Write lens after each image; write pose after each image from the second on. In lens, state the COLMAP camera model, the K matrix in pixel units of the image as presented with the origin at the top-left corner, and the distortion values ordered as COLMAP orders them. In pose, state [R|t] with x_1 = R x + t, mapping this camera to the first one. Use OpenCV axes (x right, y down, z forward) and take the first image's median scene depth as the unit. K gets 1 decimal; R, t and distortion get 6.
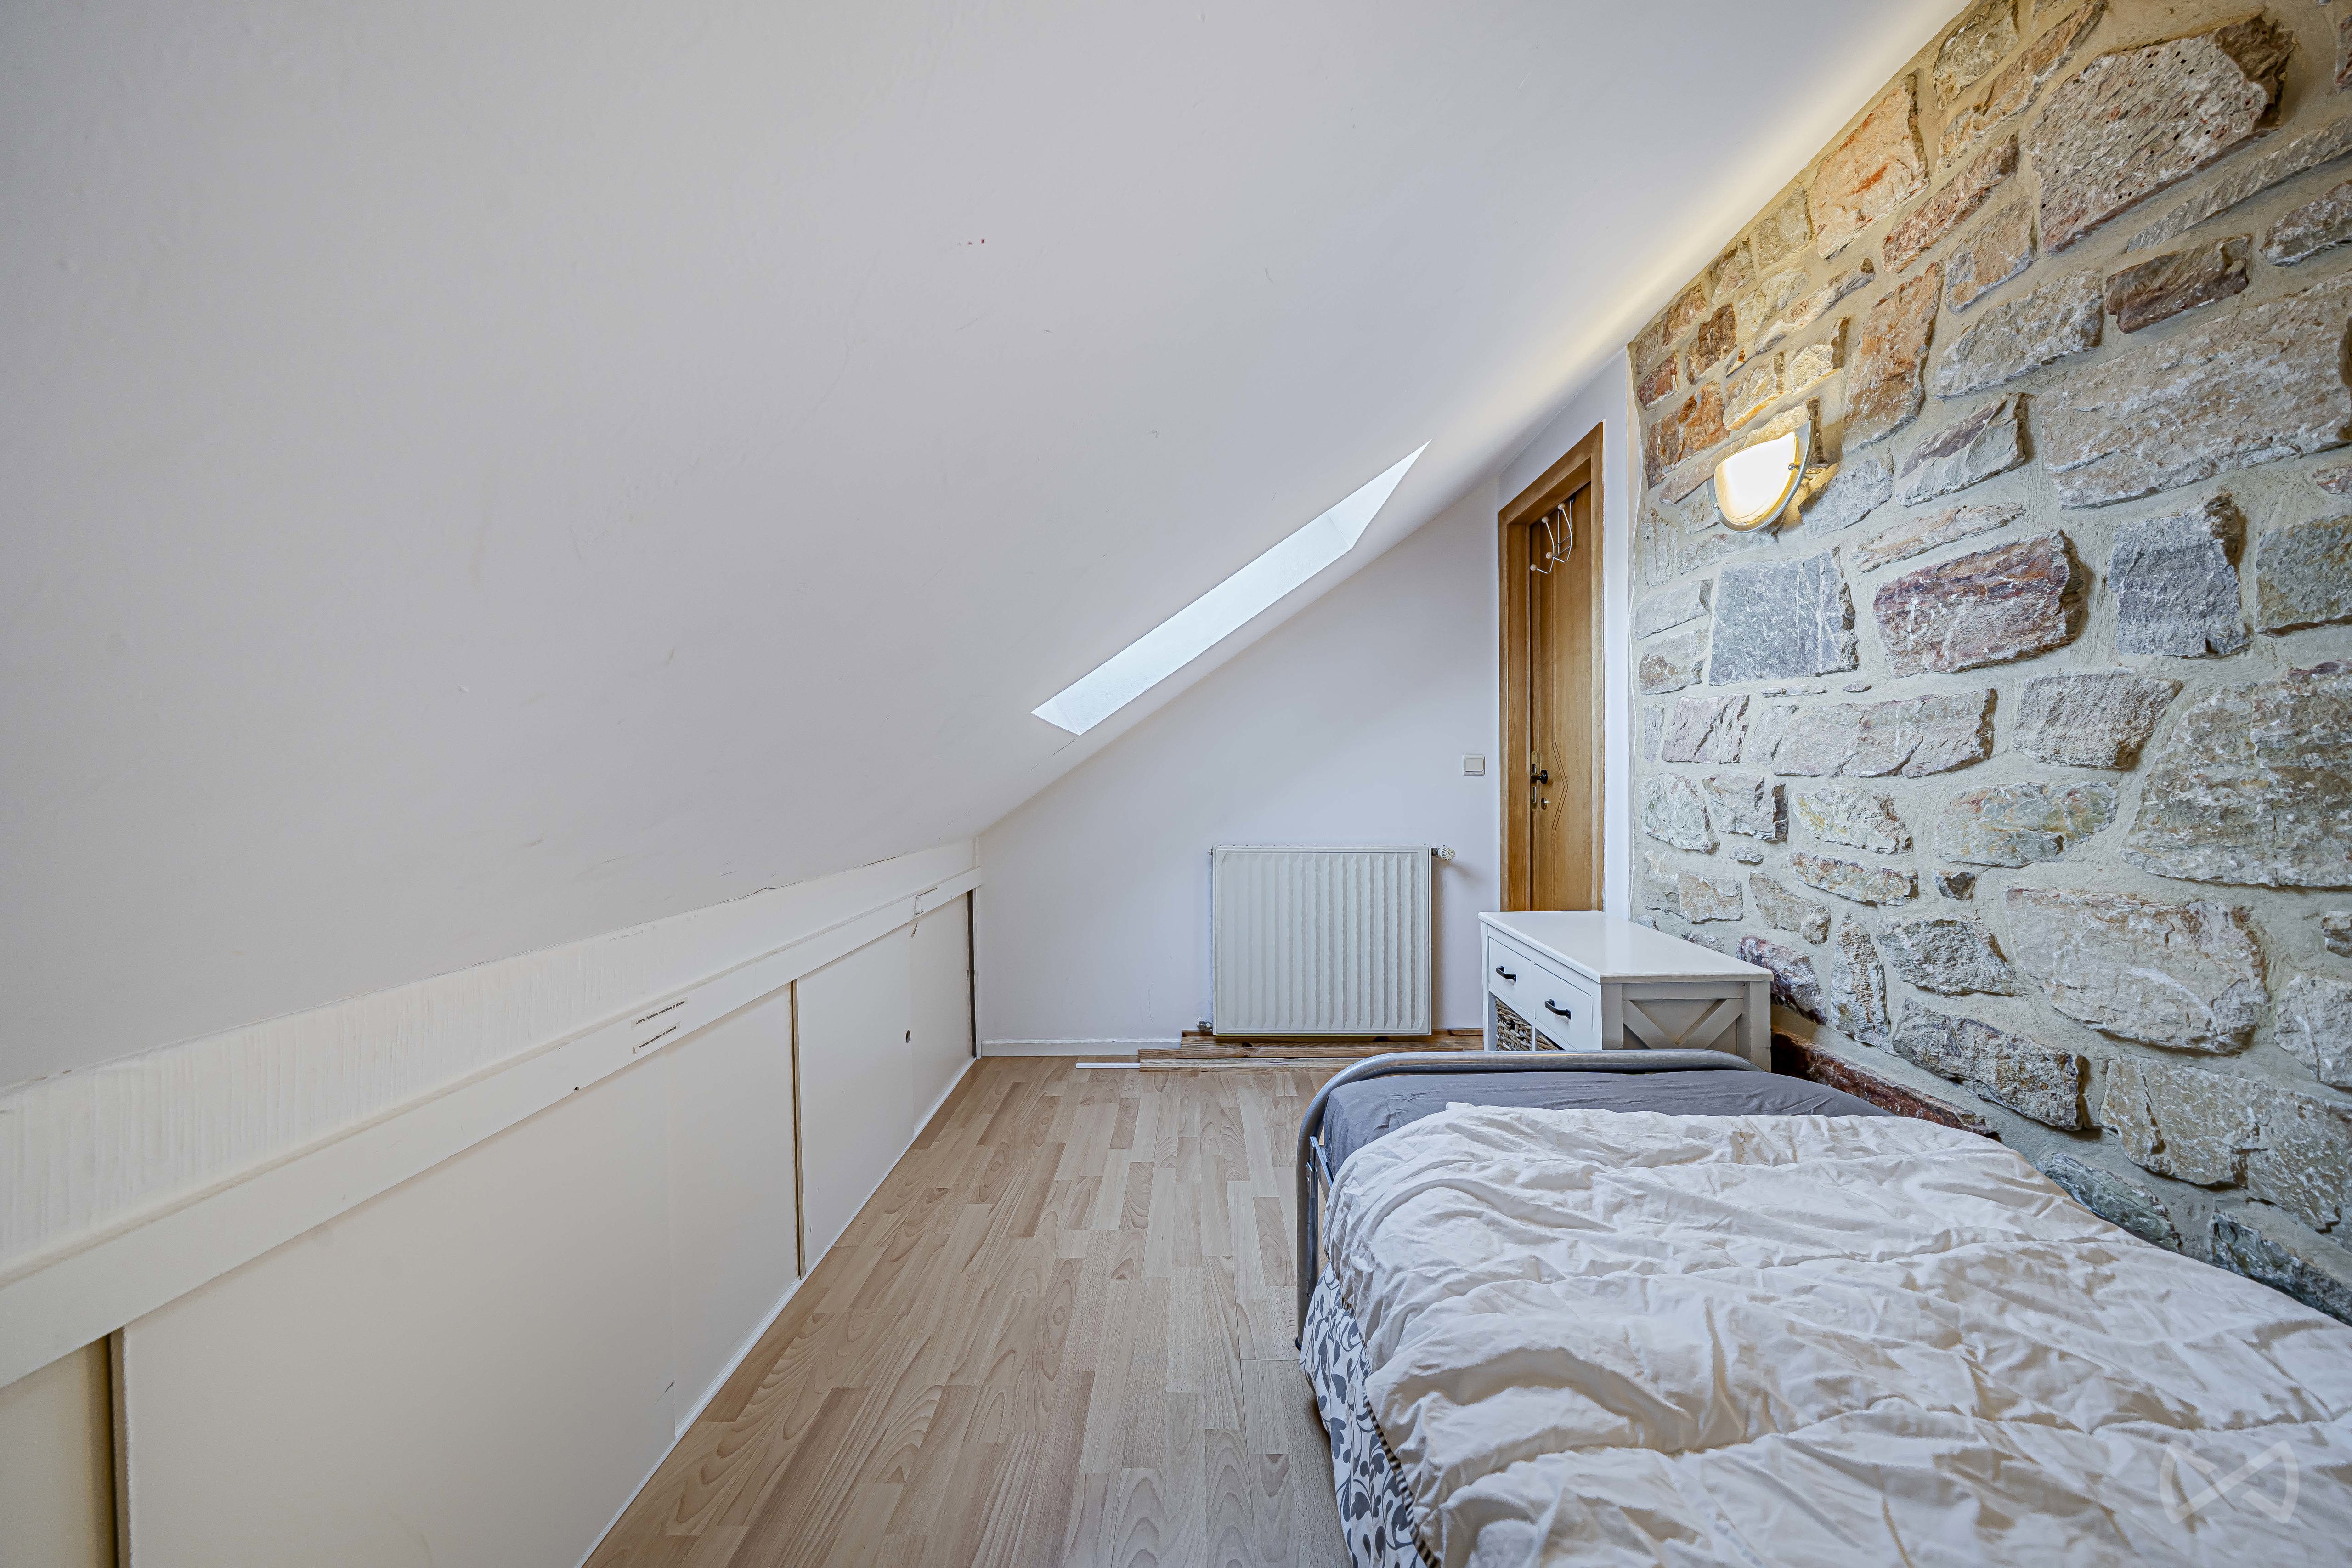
lens RADIAL K [[803.7, 0, 1170.0], [0, 803.7, 778.6], [0, 0, 1]] dist [-0.006219, 0.000066]
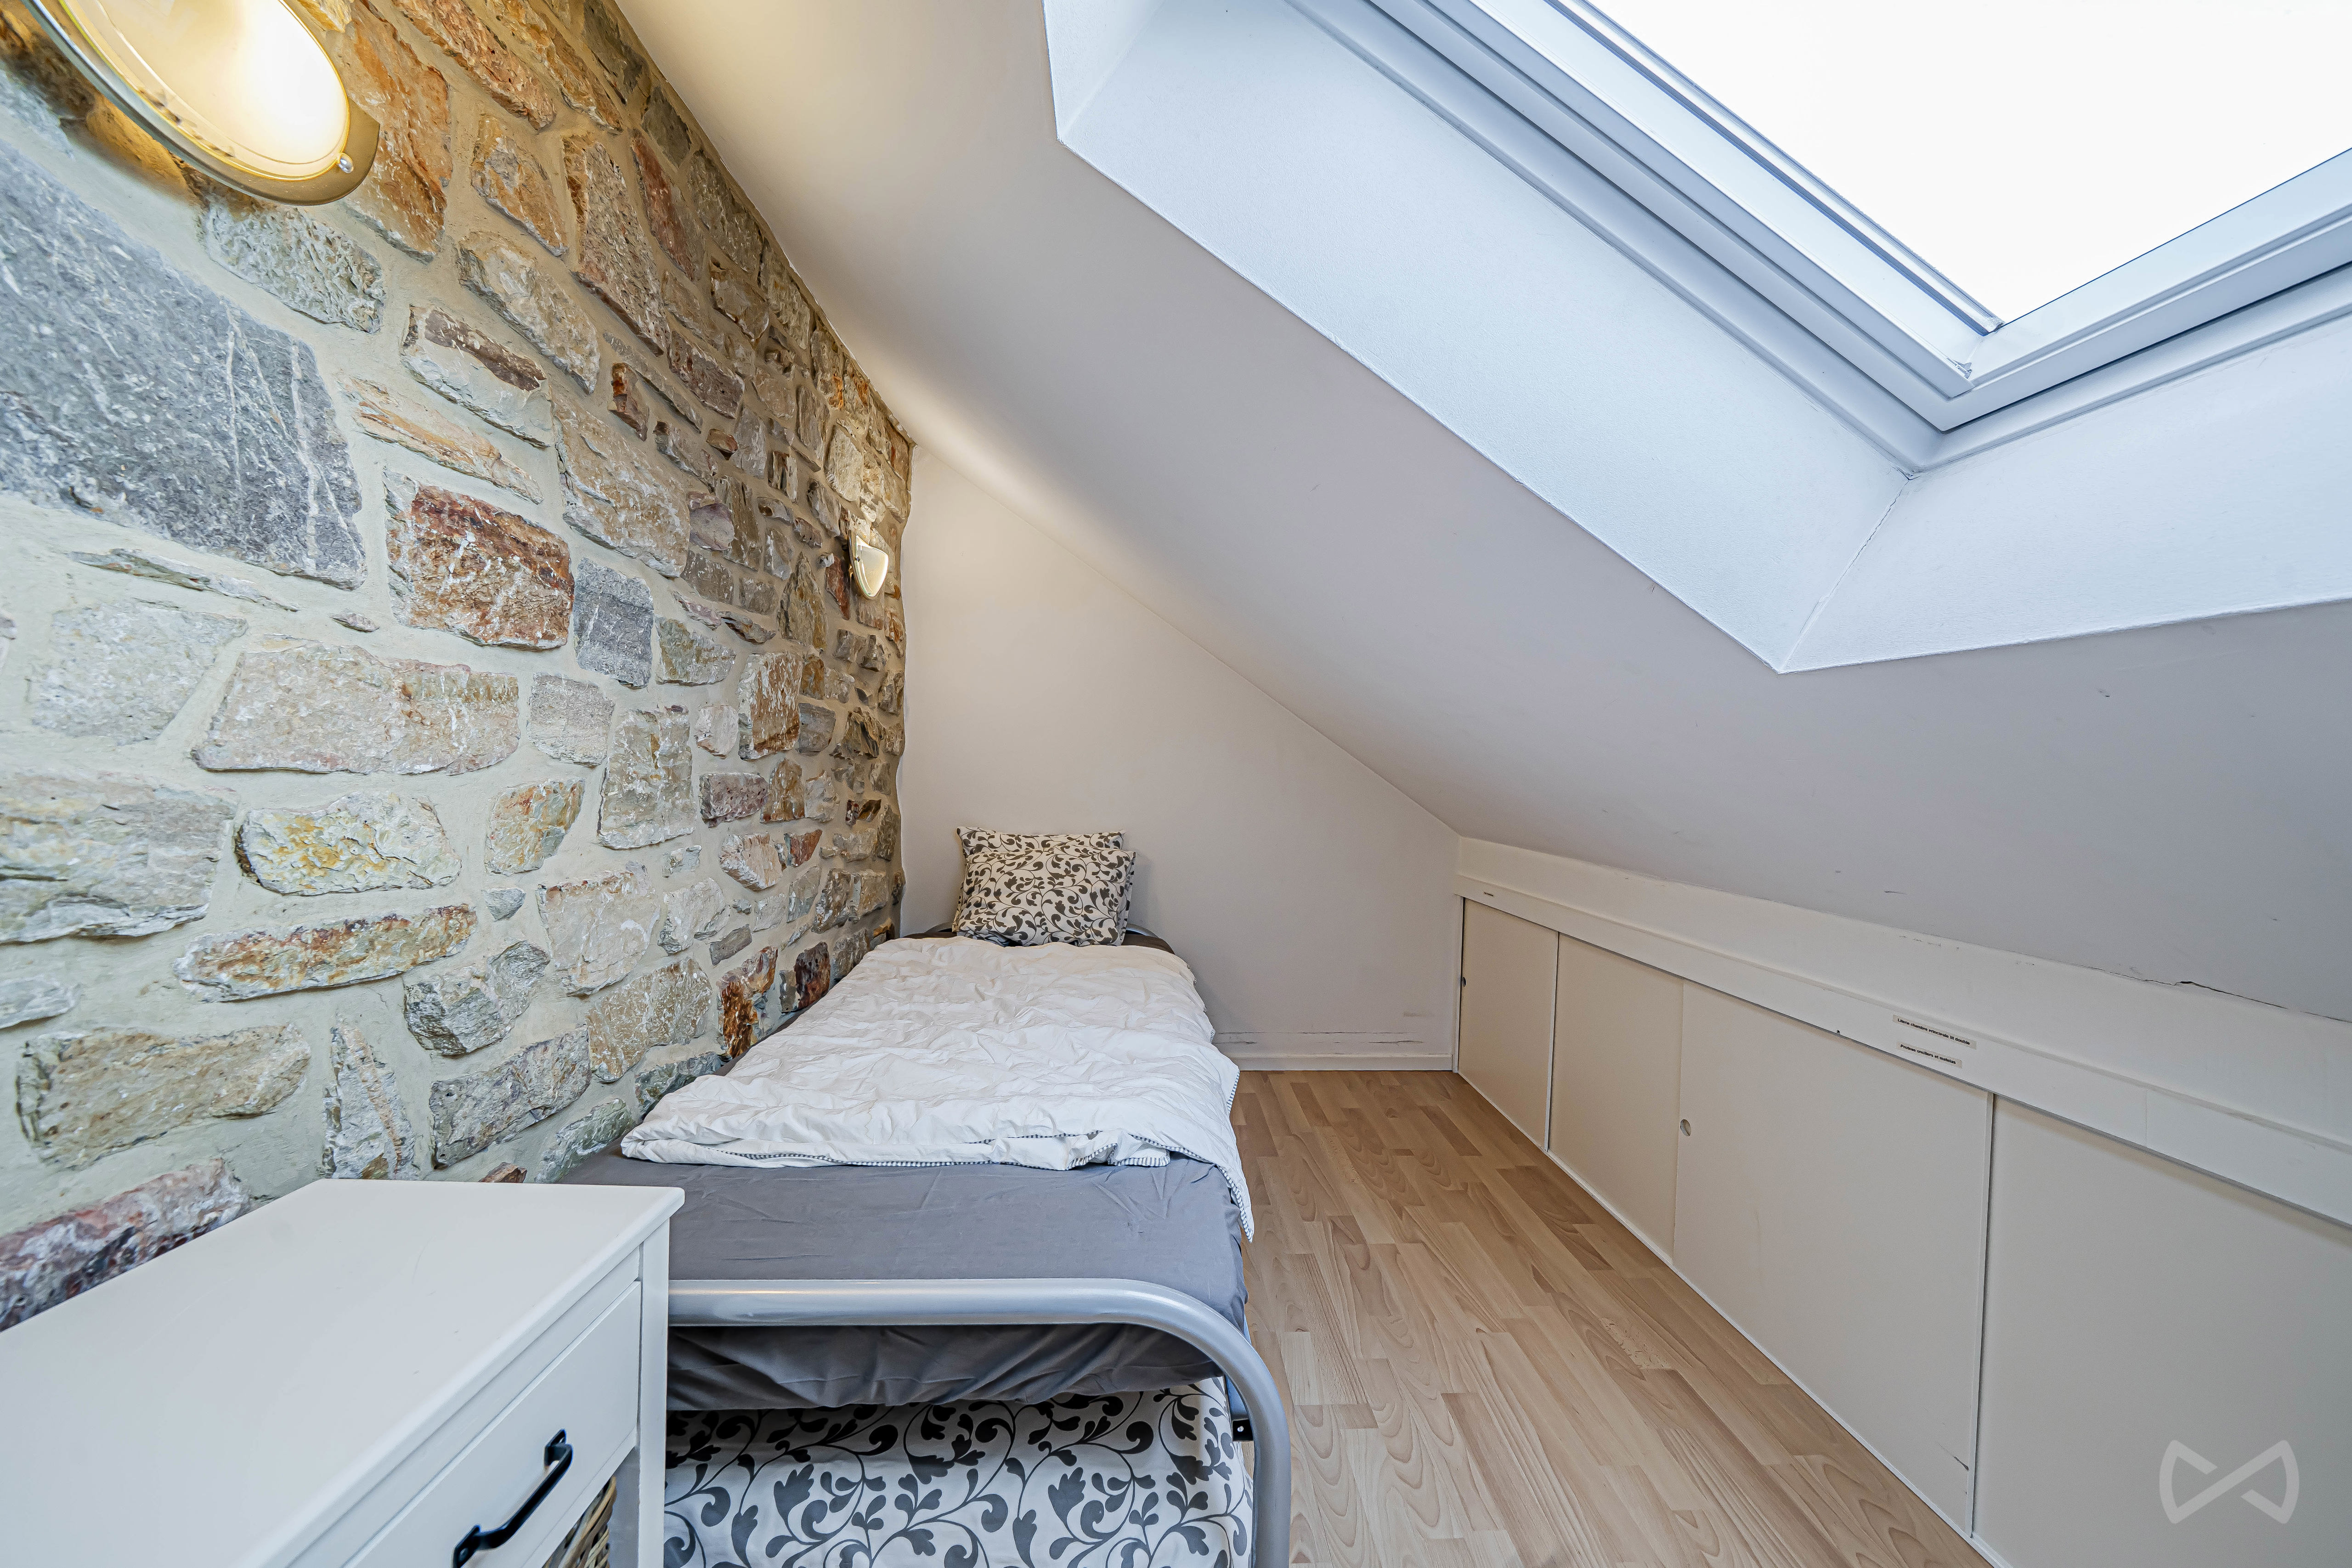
lens RADIAL K [[803.6, 0, 1178.4], [0, 803.6, 779.9], [0, 0, 1]] dist [-0.006219, 0.000066]
pose [[-0.997156, -0.010955, -0.074568, 0.339872], [-0.011910, 0.999852, 0.012377, -0.014282], [0.074421, 0.013230, -0.997139, 1.855632]]
